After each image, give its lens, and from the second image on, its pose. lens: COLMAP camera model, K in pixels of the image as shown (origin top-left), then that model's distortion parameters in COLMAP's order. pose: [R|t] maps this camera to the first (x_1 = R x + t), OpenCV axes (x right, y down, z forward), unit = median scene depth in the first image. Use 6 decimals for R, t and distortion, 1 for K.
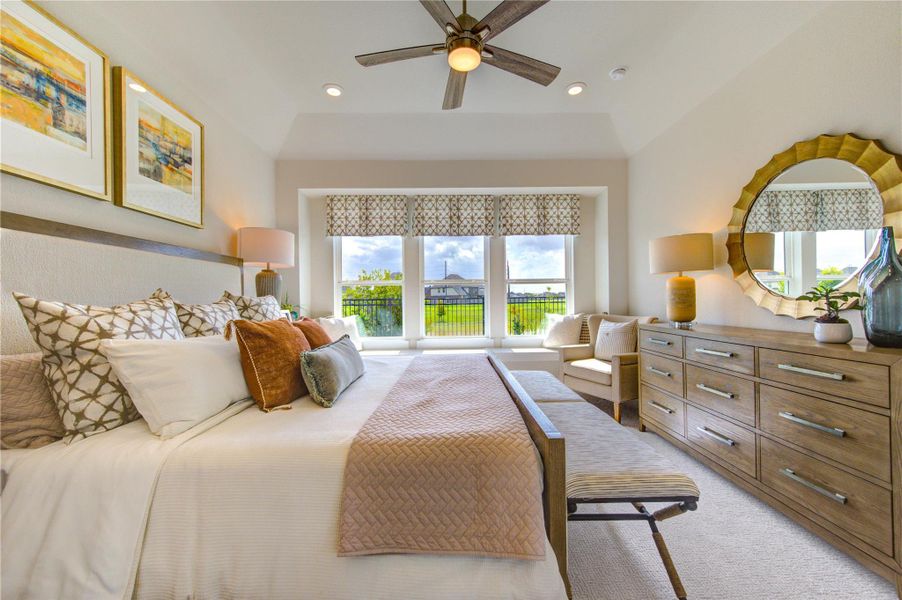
lens RADIAL K [[354.2, 0, 449.8], [0, 354.2, 301.8], [0, 0, 1]] dist [0.008061, 0.000934]
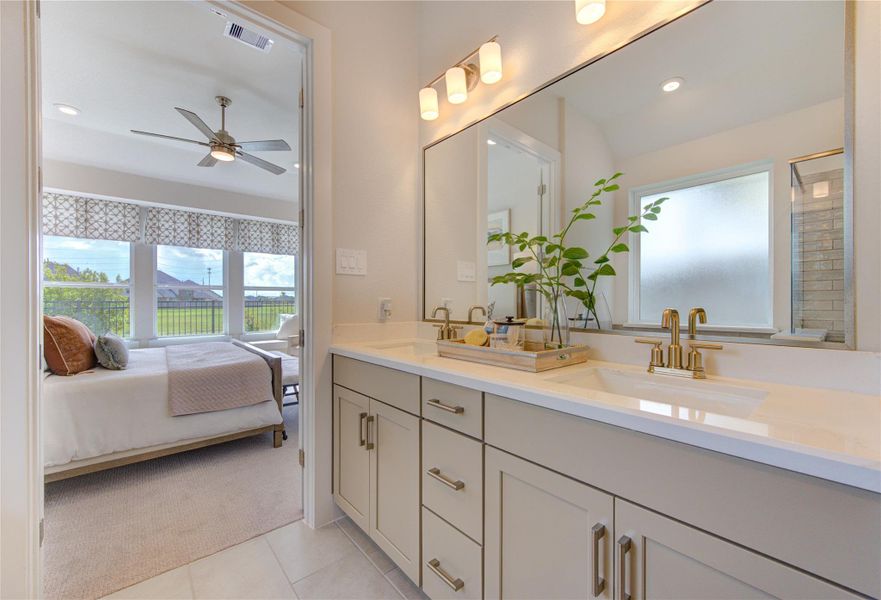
lens RADIAL K [[362.7, 0, 461.4], [0, 362.7, 301.8], [0, 0, 1]] dist [-0.004103, -0.000591]
pose [[0.751263, 0.007535, 0.659960, -0.161671], [0.000002, 0.999935, -0.011419, 0.007765], [-0.660003, 0.008579, 0.751214, -0.692012]]
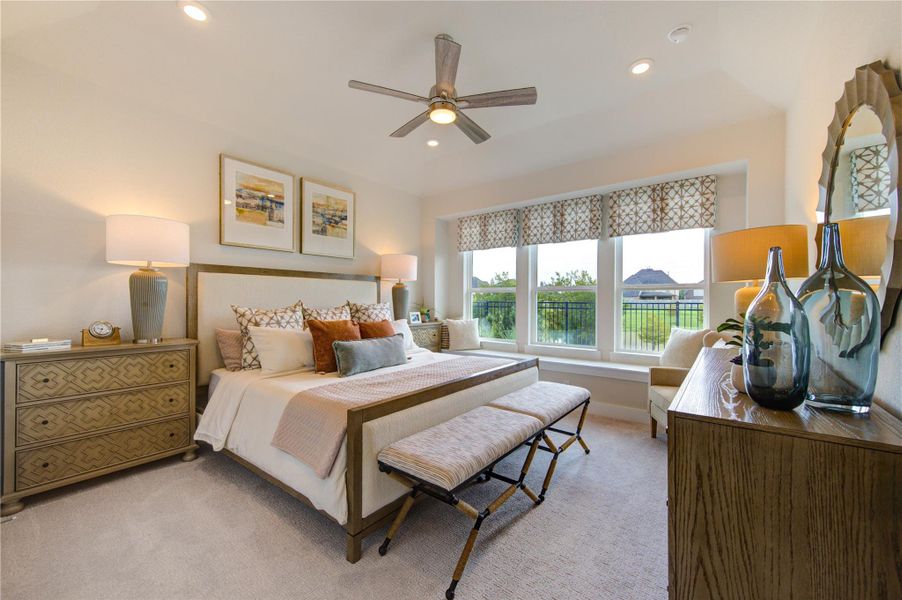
lens RADIAL K [[354.2, 0, 440.3], [0, 354.2, 303.1], [0, 0, 1]] dist [0.008061, 0.000934]
pose [[0.777452, 0.016211, -0.628733, 0.571359], [-0.012707, 0.999869, 0.010068, -0.031770], [0.628814, 0.000162, 0.777556, 0.026889]]
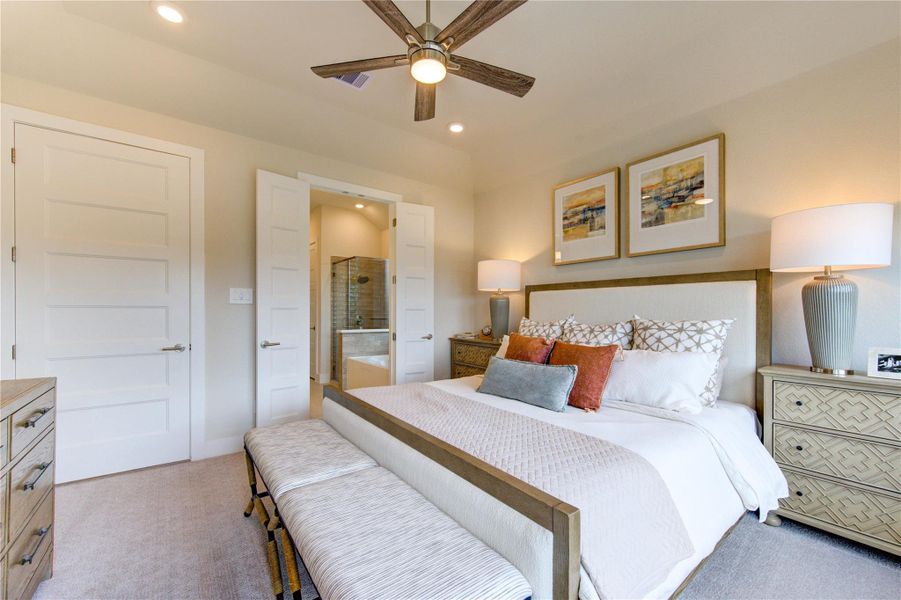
lens RADIAL K [[353.8, 0, 472.2], [0, 353.8, 306.8], [0, 0, 1]] dist [0.008061, 0.000934]
pose [[-0.768958, 0.003697, -0.639289, 0.391957], [0.002960, 0.999993, 0.002223, -0.048886], [0.639292, -0.000182, -0.768964, 1.278035]]
